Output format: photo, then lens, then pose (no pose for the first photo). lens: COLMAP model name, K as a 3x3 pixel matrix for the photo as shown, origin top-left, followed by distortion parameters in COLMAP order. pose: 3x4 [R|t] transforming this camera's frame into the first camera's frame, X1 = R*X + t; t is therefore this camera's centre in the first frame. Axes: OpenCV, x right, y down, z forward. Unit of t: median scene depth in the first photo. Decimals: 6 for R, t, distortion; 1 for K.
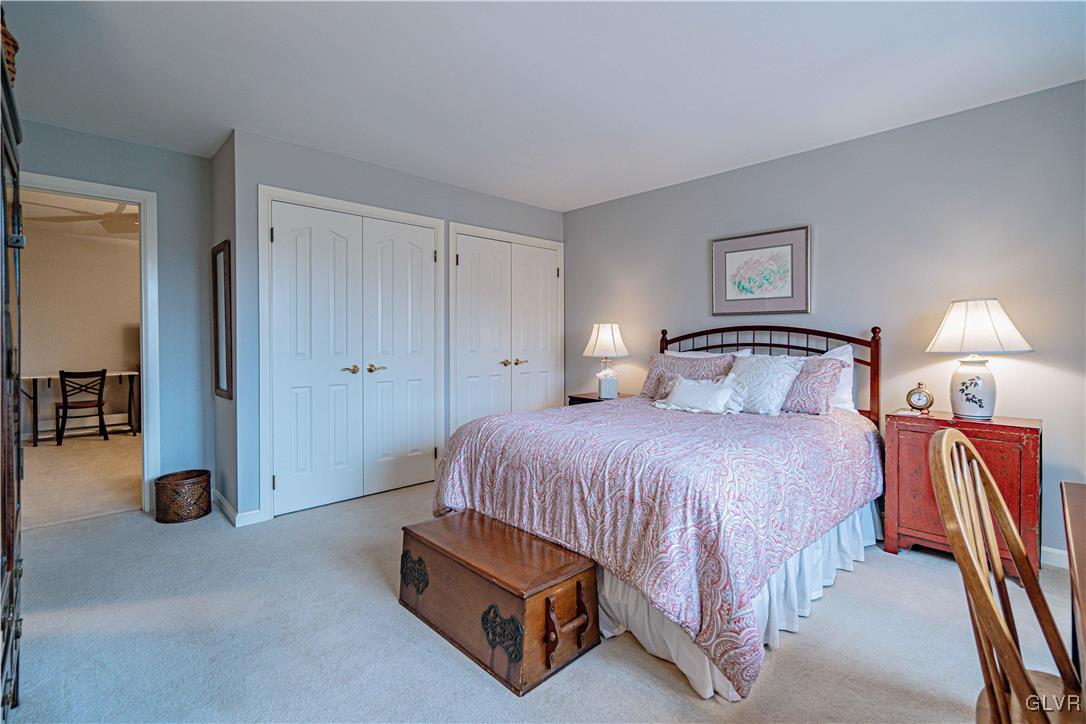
lens RADIAL K [[493.9, 0, 527.9], [0, 493.9, 340.1], [0, 0, 1]] dist [-0.002619, 0.000215]
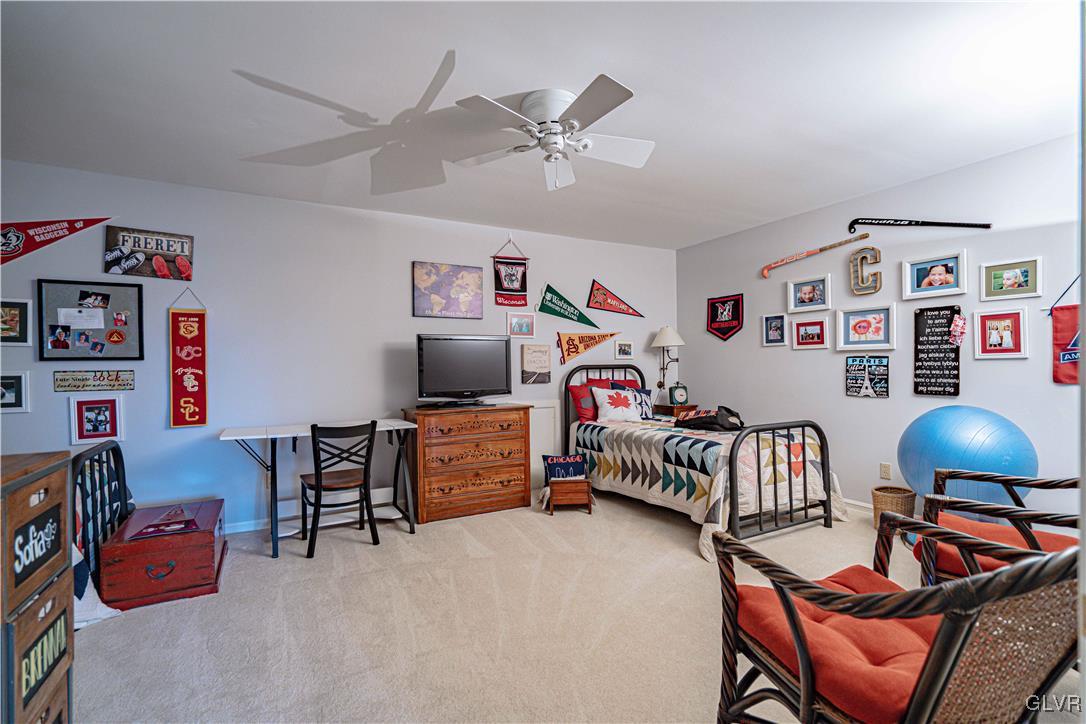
lens RADIAL K [[493.9, 0, 545.1], [0, 493.9, 361.0], [0, 0, 1]] dist [-0.002619, 0.000215]
pose [[0.967196, -0.003220, -0.254010, -0.271635], [0.000988, 0.999960, -0.008913, -0.002442], [0.254029, 0.008370, 0.967160, 0.258359]]
